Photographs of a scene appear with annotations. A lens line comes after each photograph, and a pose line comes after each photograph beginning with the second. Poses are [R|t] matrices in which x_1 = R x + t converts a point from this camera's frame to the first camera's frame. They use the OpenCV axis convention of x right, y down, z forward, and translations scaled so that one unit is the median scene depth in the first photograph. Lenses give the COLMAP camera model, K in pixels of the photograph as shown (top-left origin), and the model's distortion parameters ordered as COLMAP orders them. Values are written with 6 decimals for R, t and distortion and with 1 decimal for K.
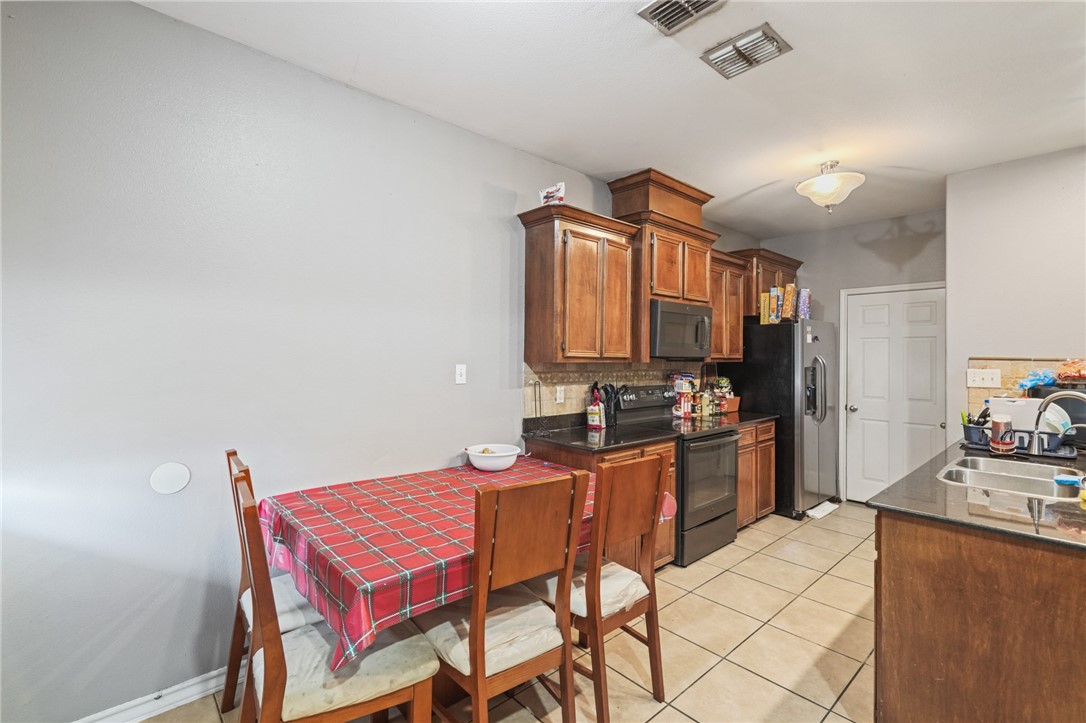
lens RADIAL K [[483.8, 0, 543.4], [0, 483.8, 359.4], [0, 0, 1]] dist [0.004303, 0.000155]
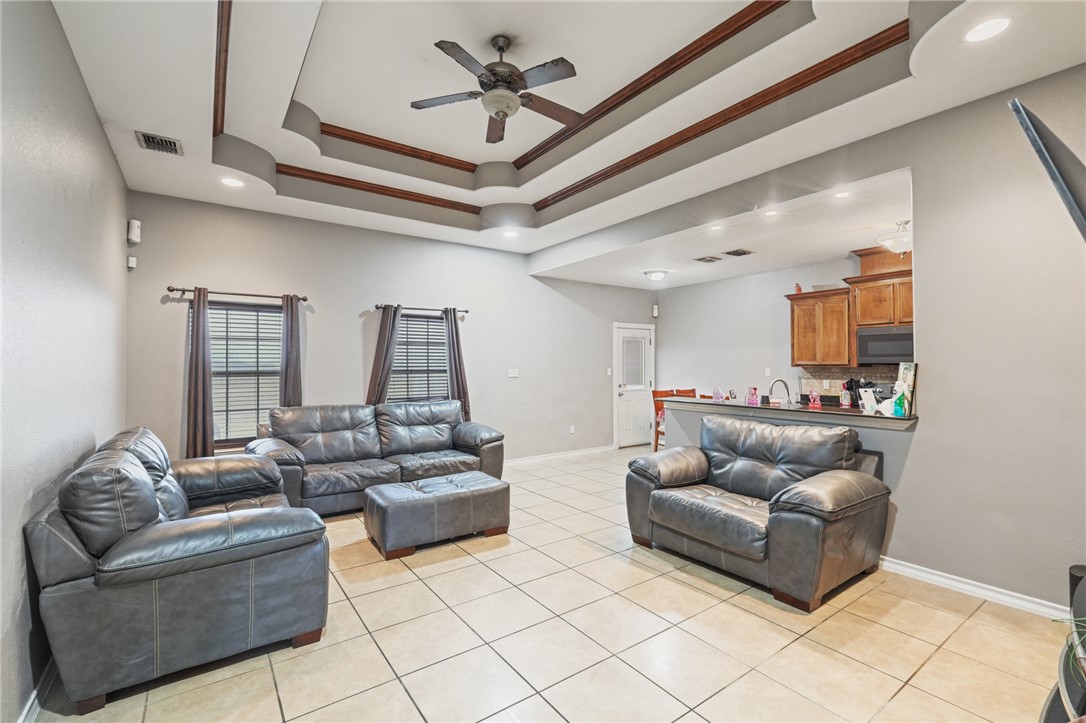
lens RADIAL K [[483.8, 0, 542.7], [0, 483.8, 361.9], [0, 0, 1]] dist [0.004303, 0.000155]
pose [[-0.111363, -0.021424, -0.993549, 2.049795], [0.000182, 0.999767, -0.021578, 0.025885], [0.993780, -0.002584, -0.111333, 0.126488]]
